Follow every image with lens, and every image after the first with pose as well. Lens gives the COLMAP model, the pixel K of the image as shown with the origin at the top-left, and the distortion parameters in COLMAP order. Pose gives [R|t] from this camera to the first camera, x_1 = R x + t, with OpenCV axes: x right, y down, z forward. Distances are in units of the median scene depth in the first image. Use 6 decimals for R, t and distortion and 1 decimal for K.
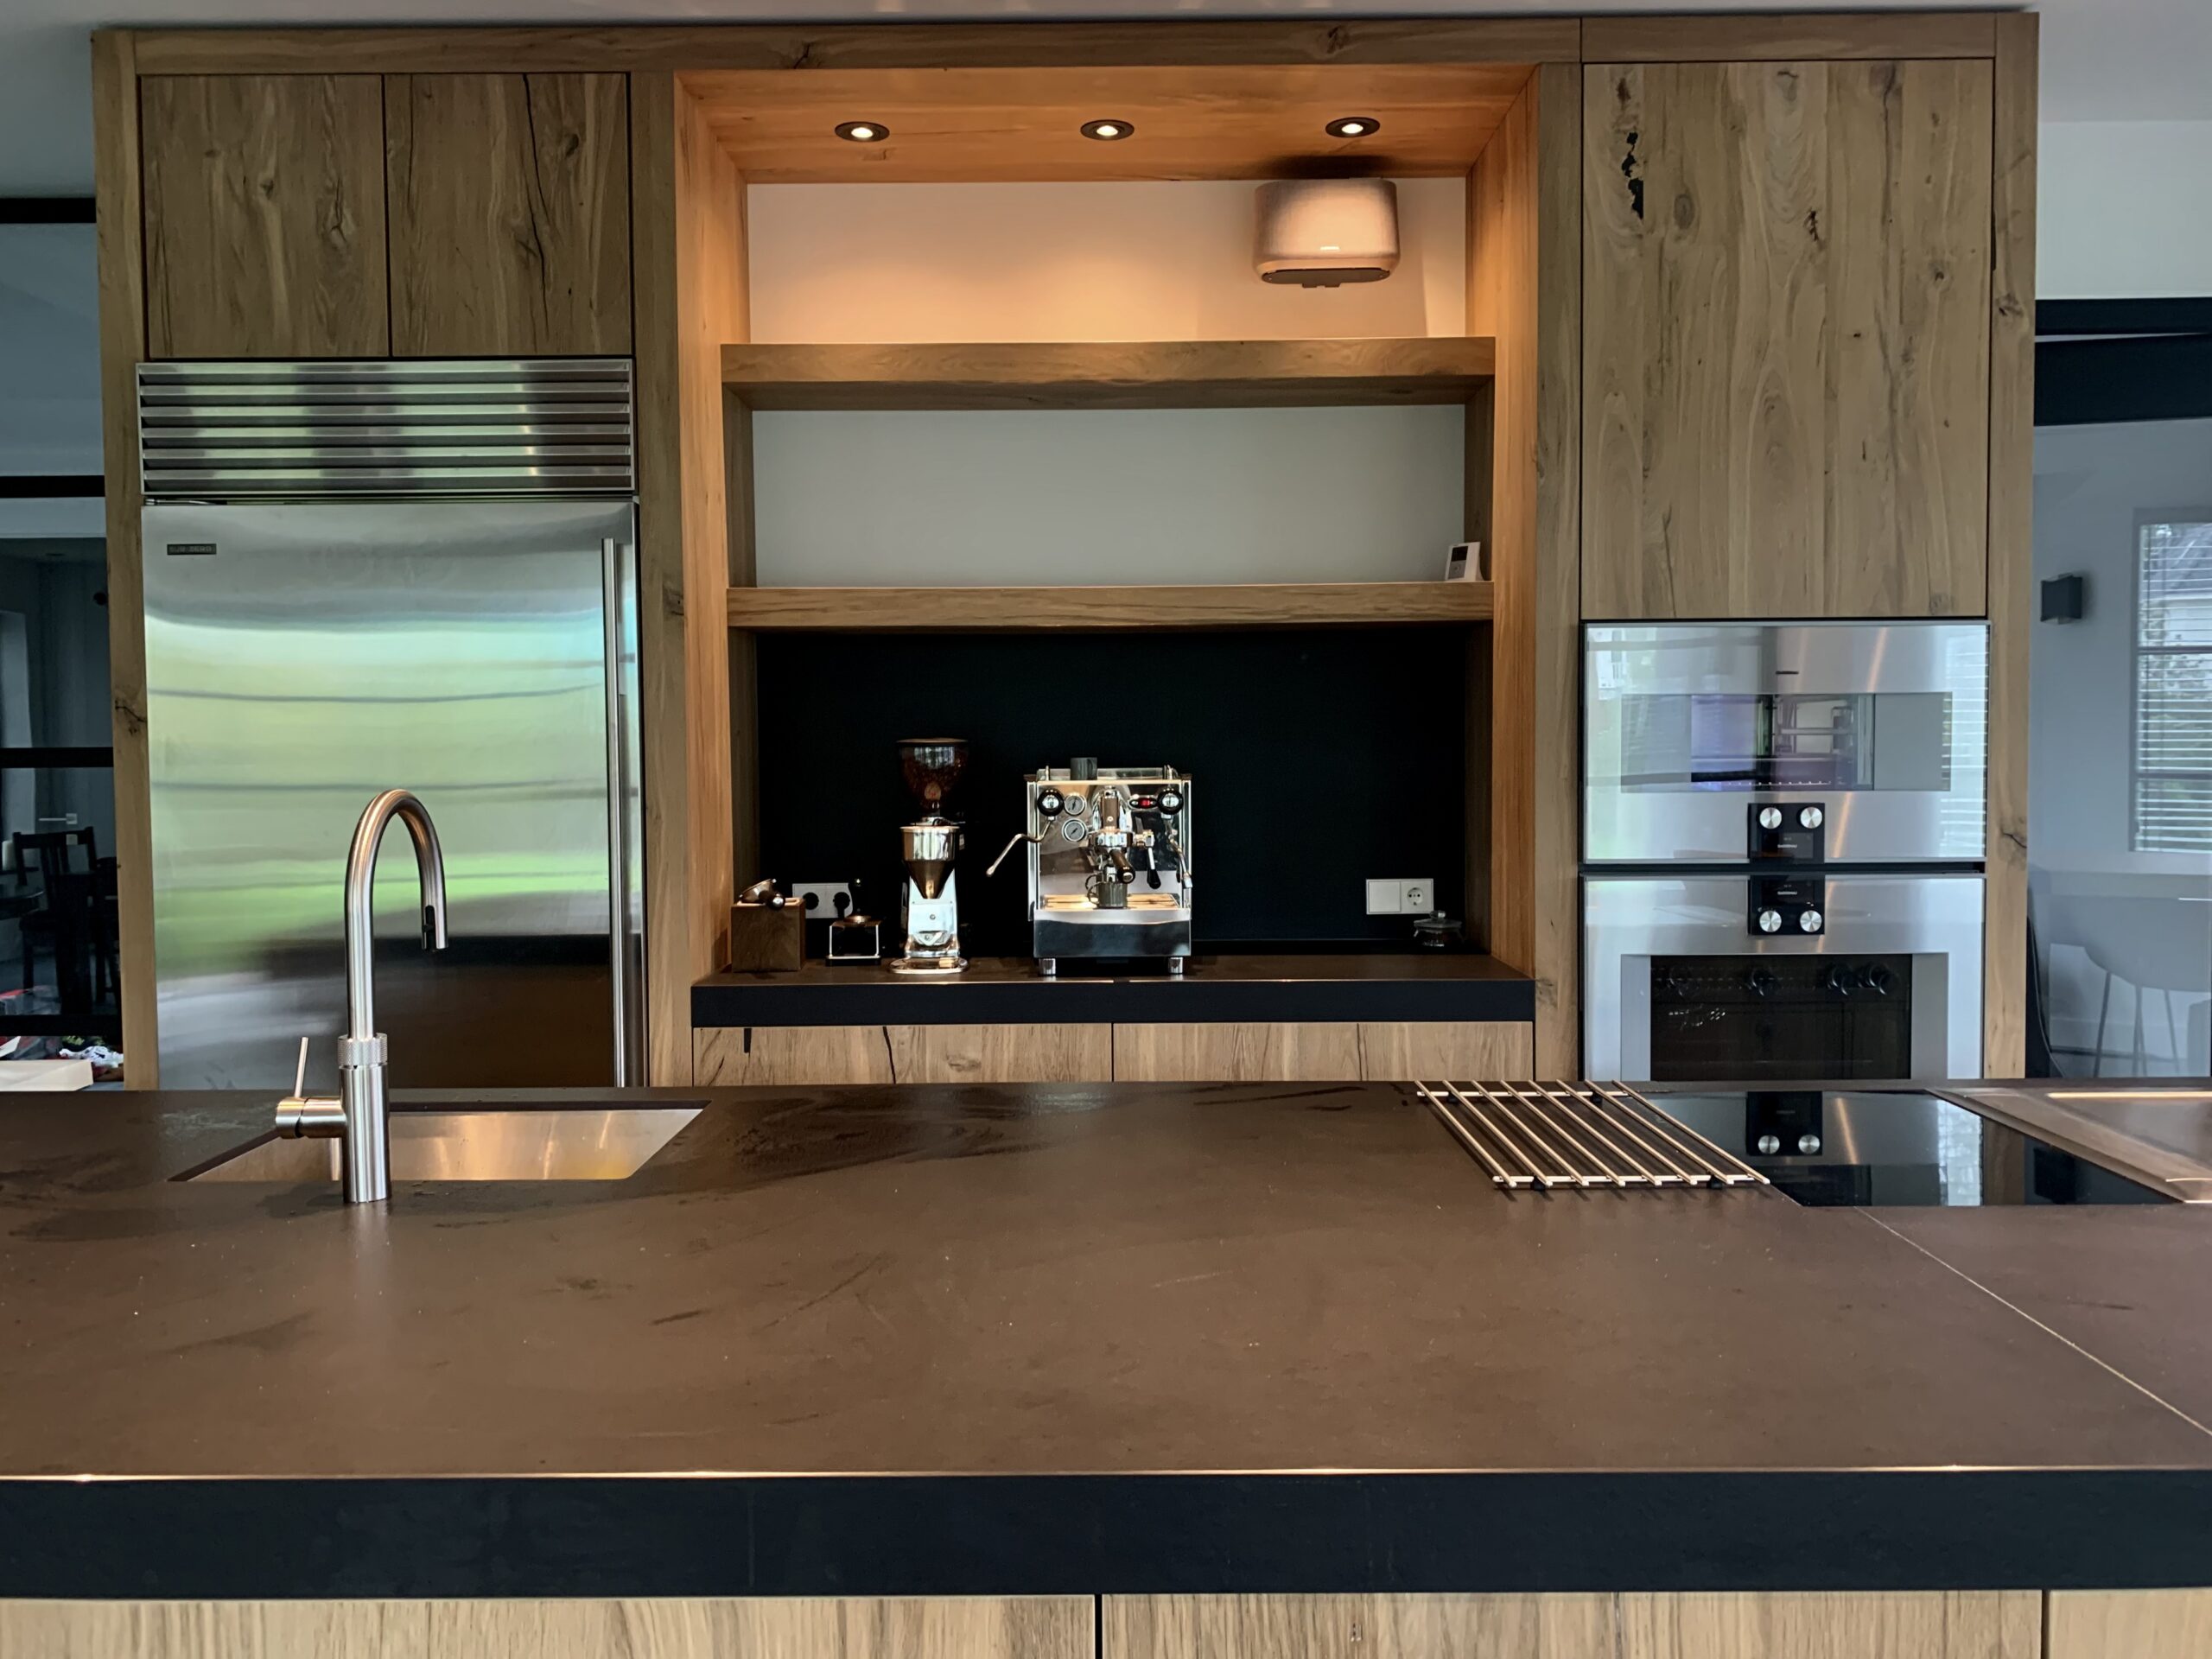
lens RADIAL K [[1698.9, 0, 1109.1], [0, 1698.9, 809.4], [0, 0, 1]] dist [0.023278, -0.033366]
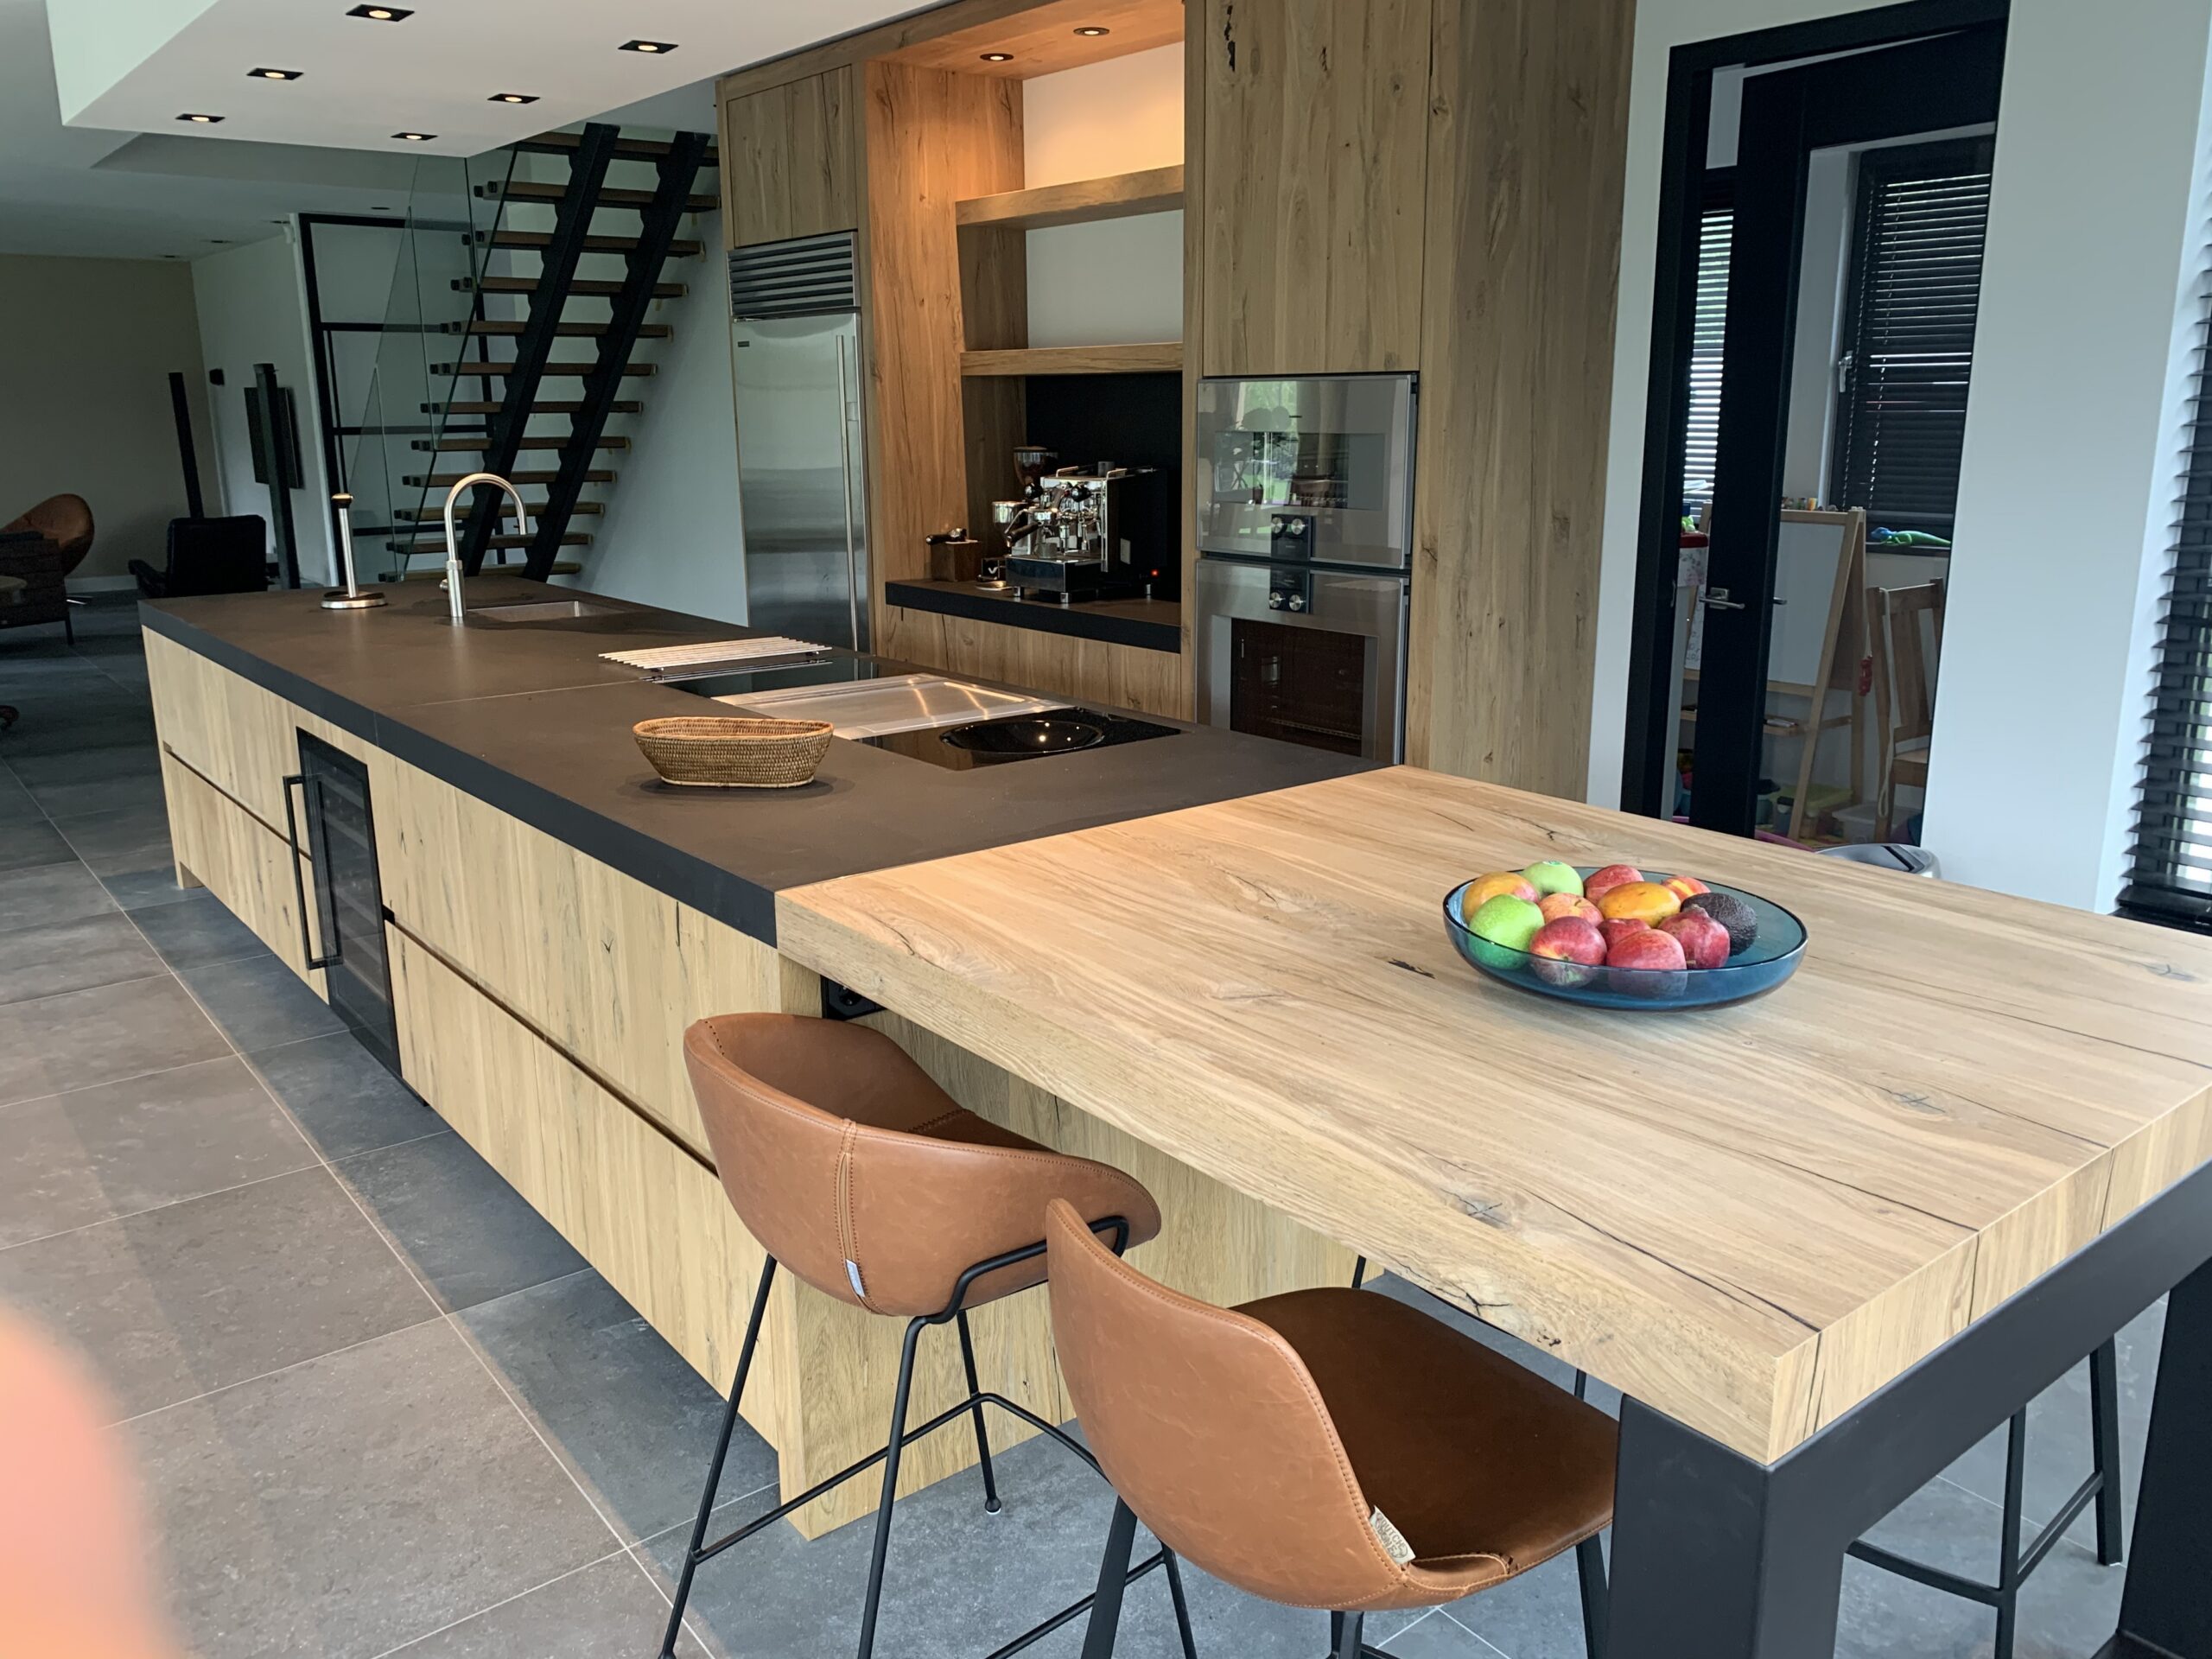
lens RADIAL K [[1698.9, 0, 1095.2], [0, 1698.9, 808.4], [0, 0, 1]] dist [0.023278, -0.033366]
pose [[0.622426, 0.187472, -0.759895, 1.380717], [-0.029749, 0.975855, 0.216384, -0.063970], [0.782113, -0.112076, 0.612974, 0.015019]]
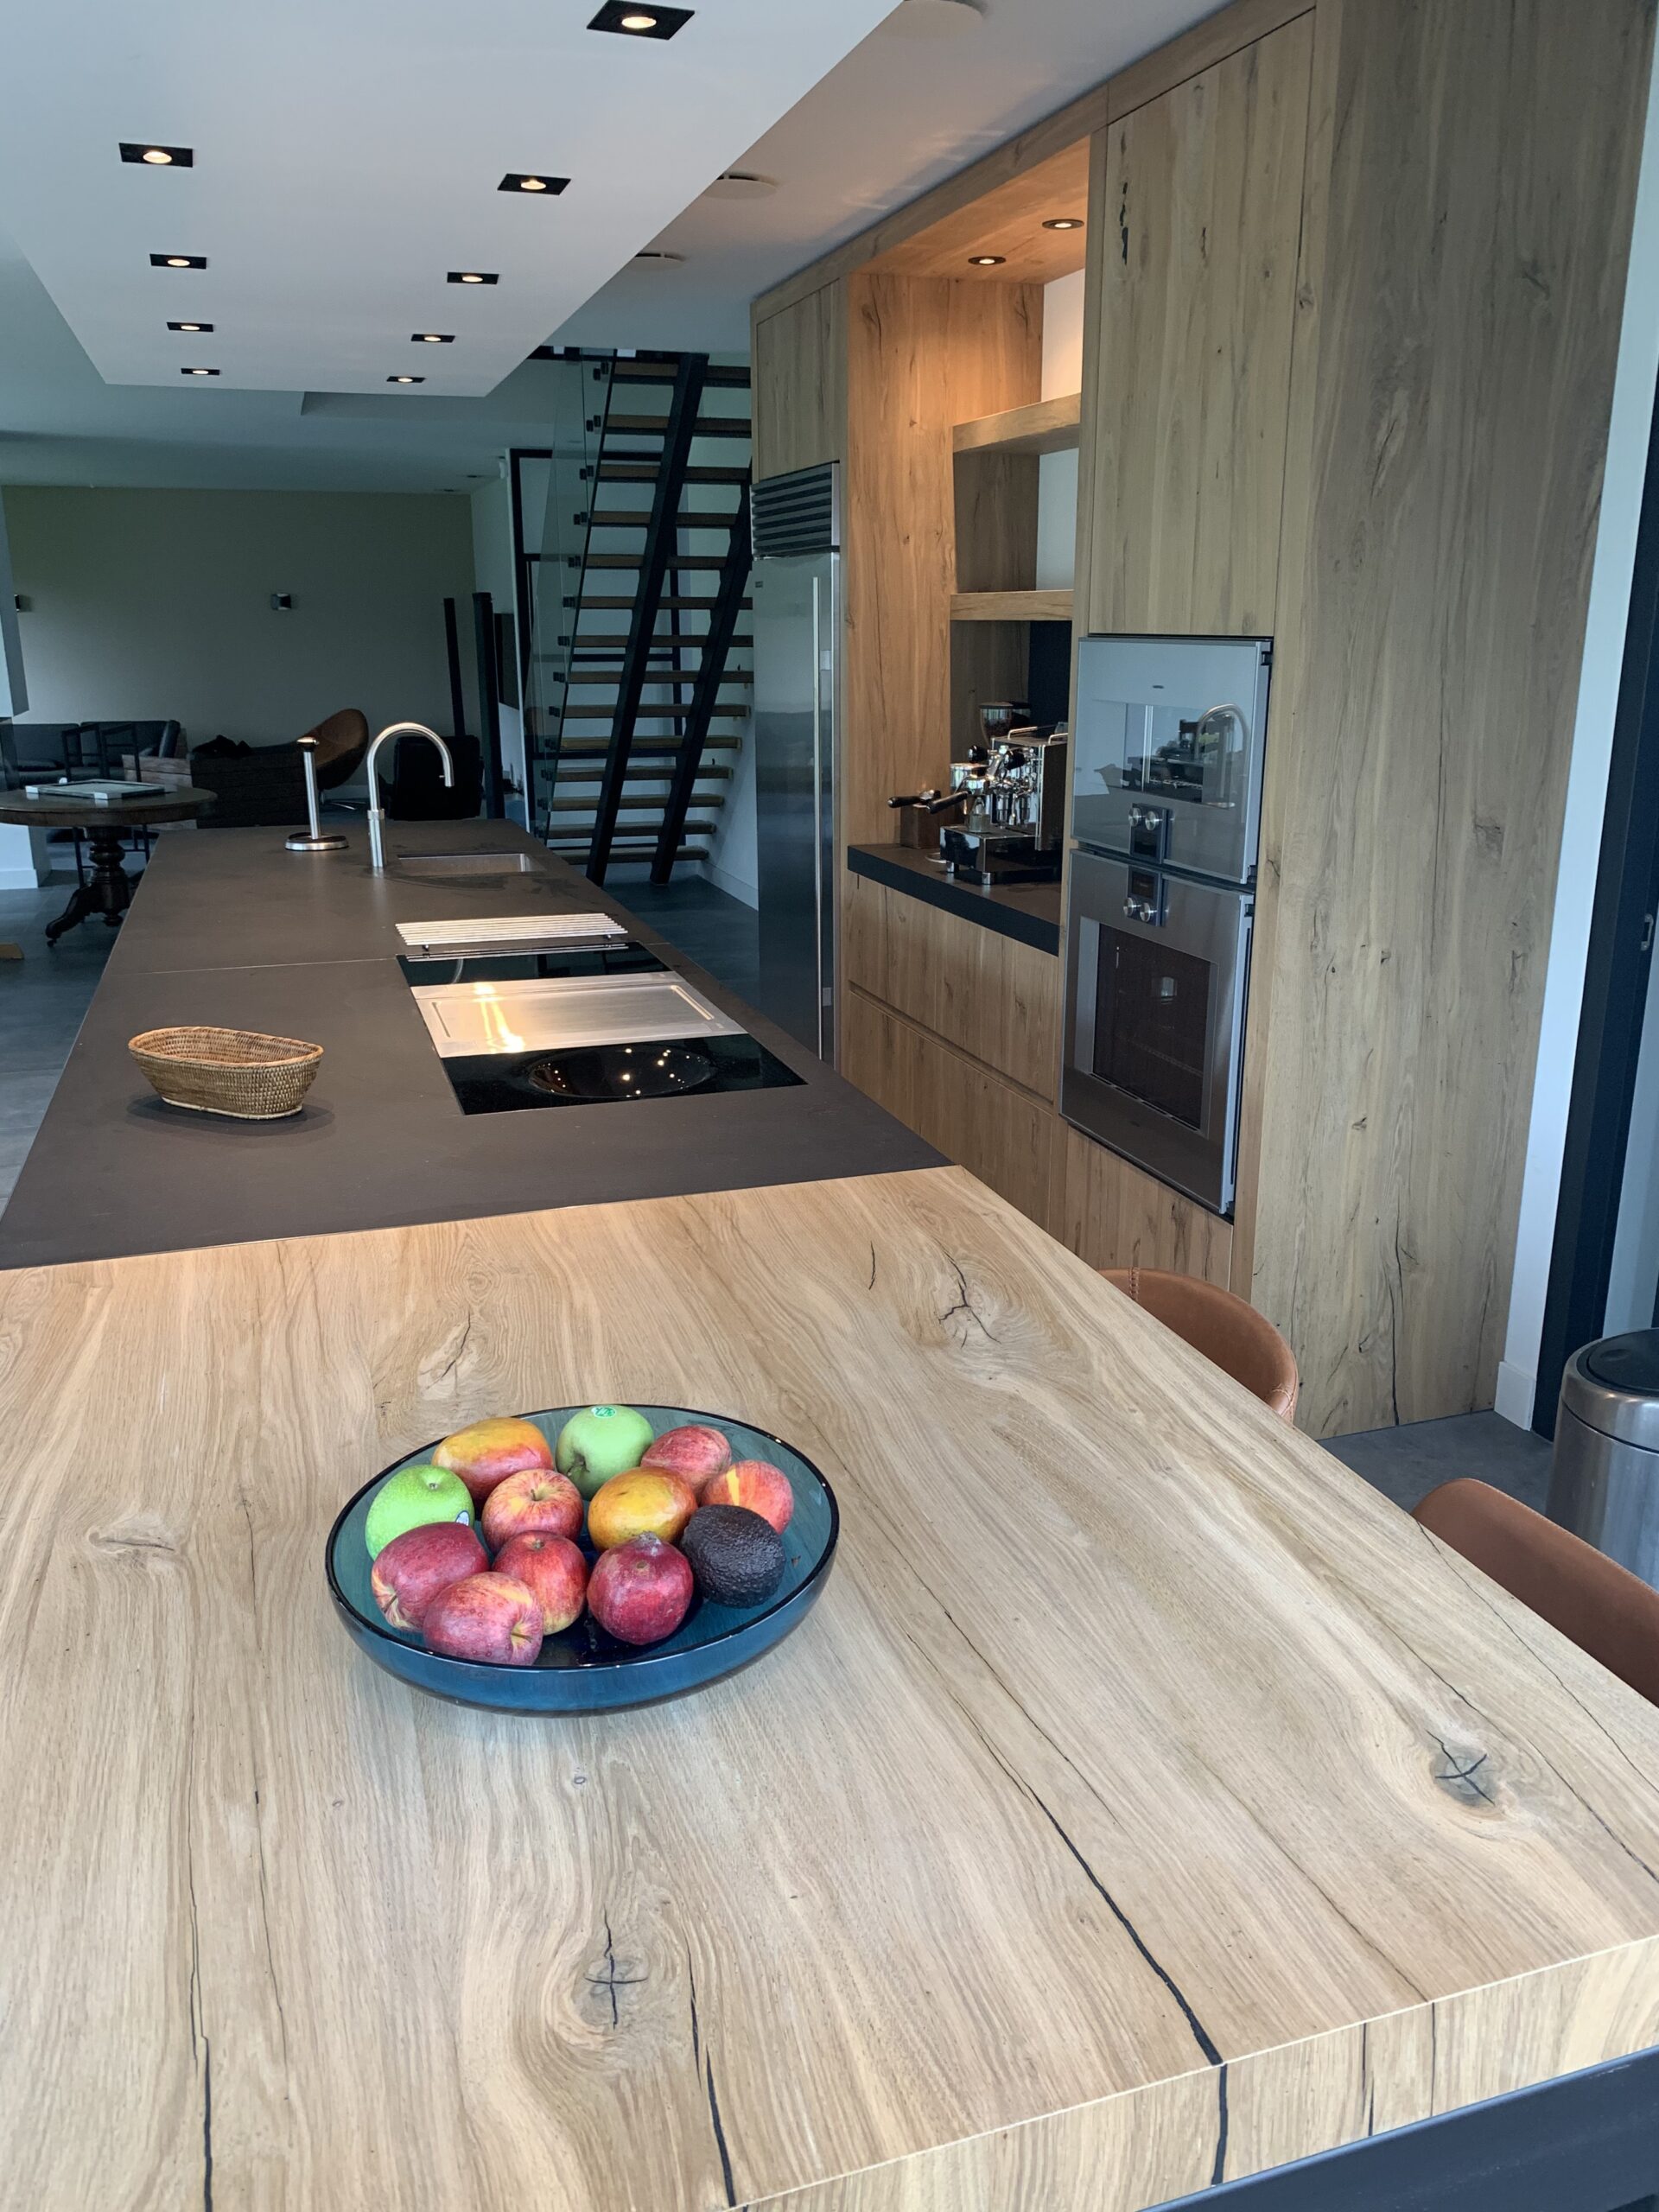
lens RADIAL K [[1698.9, 0, 819.5], [0, 1698.9, 1097.9], [0, 0, 1]] dist [0.023278, -0.033366]
pose [[0.312967, 0.266656, -0.911563, 1.412156], [-0.037758, 0.962512, 0.268597, -0.112325], [0.949013, -0.049643, 0.311303, 0.430926]]
